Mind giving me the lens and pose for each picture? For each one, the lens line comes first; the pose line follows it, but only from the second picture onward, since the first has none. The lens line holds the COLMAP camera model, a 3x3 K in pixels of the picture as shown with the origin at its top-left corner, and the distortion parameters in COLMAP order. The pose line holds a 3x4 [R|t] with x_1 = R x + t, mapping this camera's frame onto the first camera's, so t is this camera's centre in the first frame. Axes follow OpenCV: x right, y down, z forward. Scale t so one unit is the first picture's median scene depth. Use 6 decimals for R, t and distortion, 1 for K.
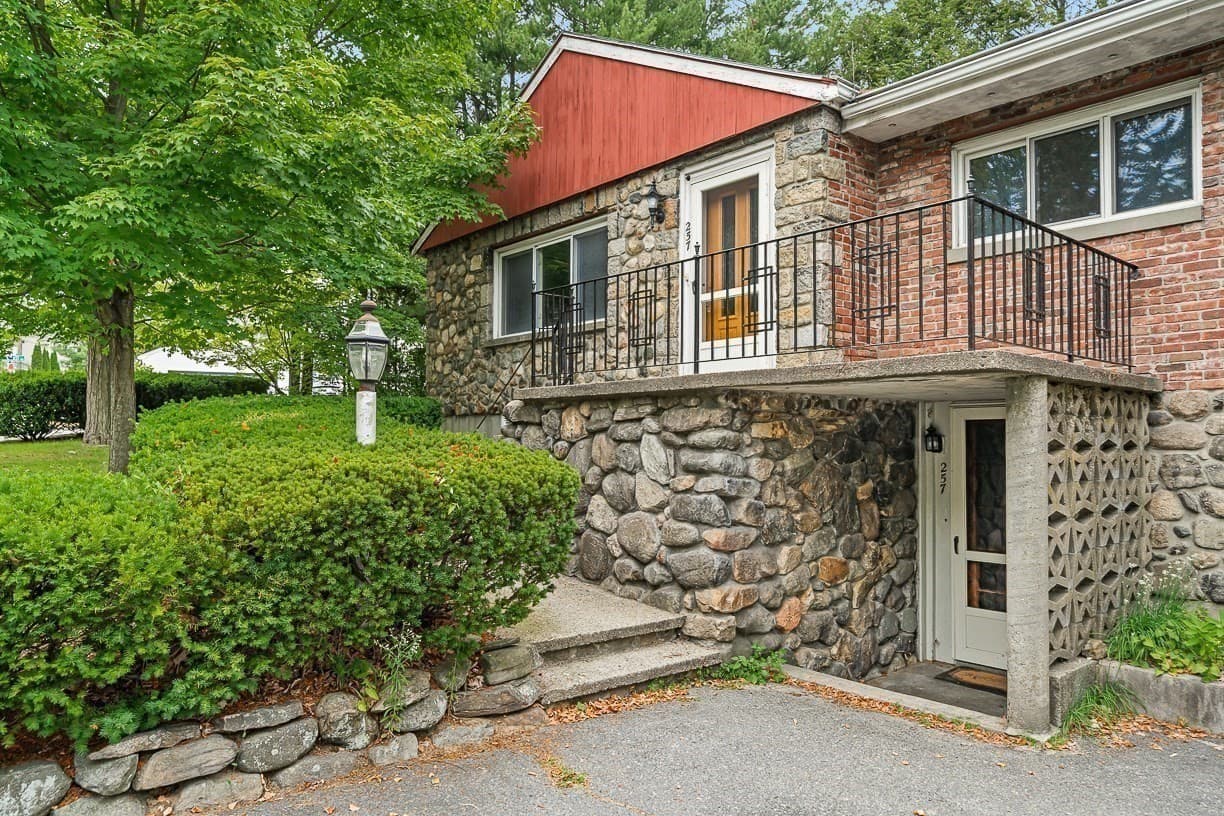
lens RADIAL K [[859.0, 0, 614.9], [0, 859.0, 430.4], [0, 0, 1]] dist [-0.002517, 0.002600]
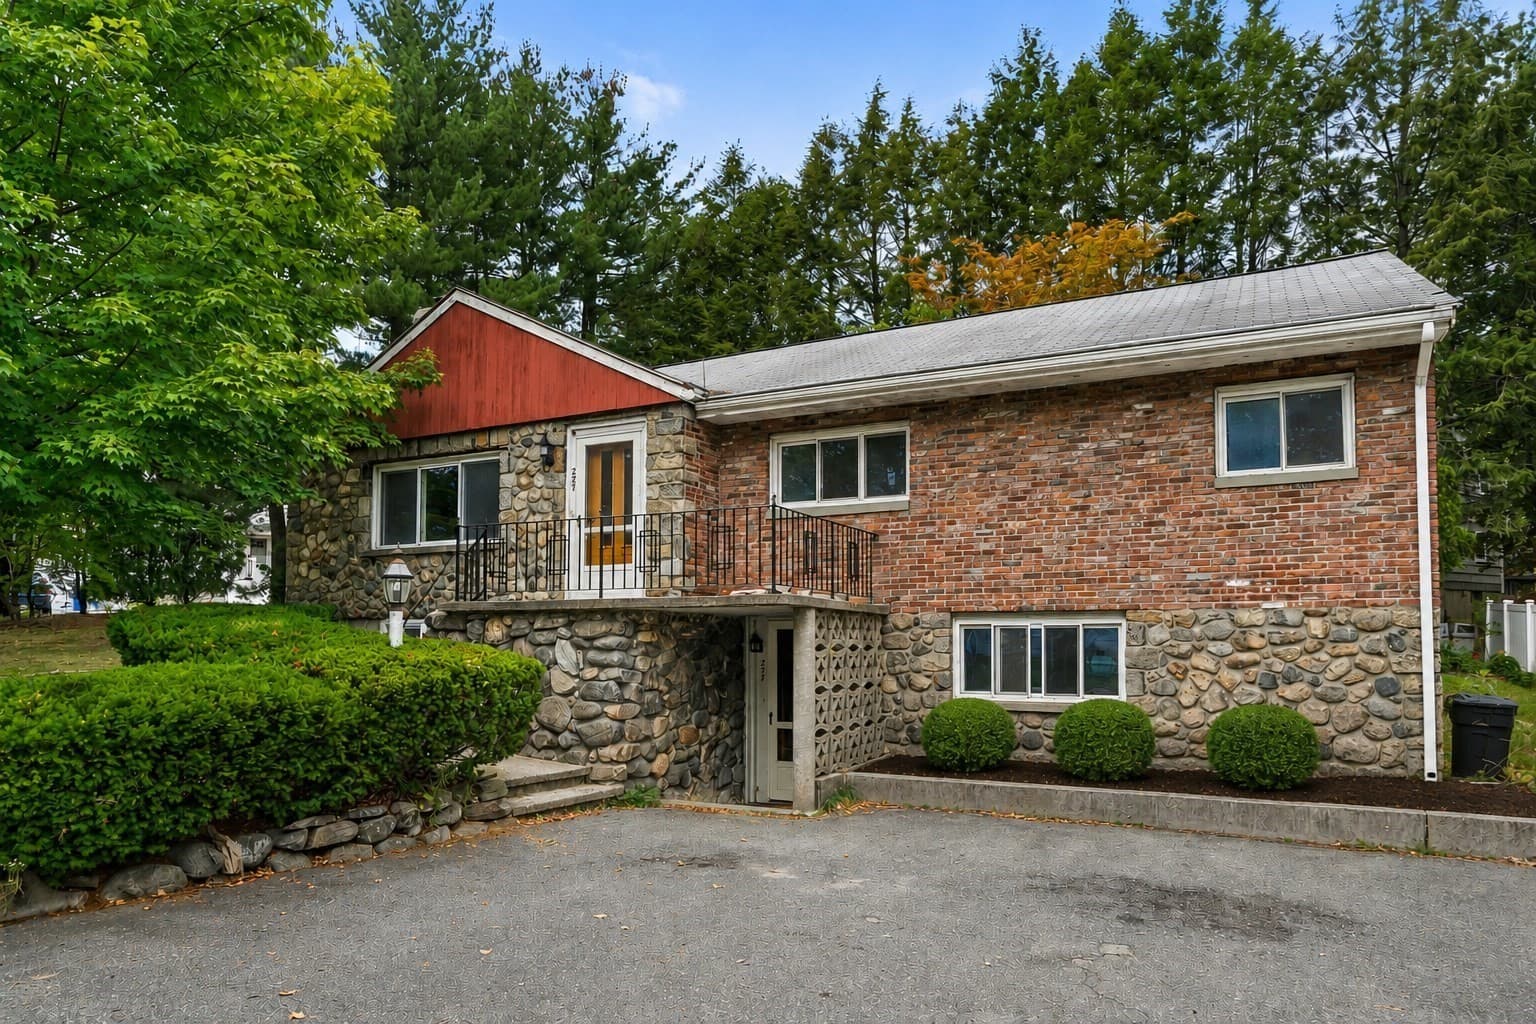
lens RADIAL K [[1078.0, 0, 771.6], [0, 1078.0, 540.2], [0, 0, 1]] dist [-0.002517, 0.002600]
pose [[0.936318, 0.034143, 0.349489, -0.263911], [-0.004318, 0.996306, -0.085767, -0.007613], [-0.351126, 0.078796, 0.933007, -0.775204]]
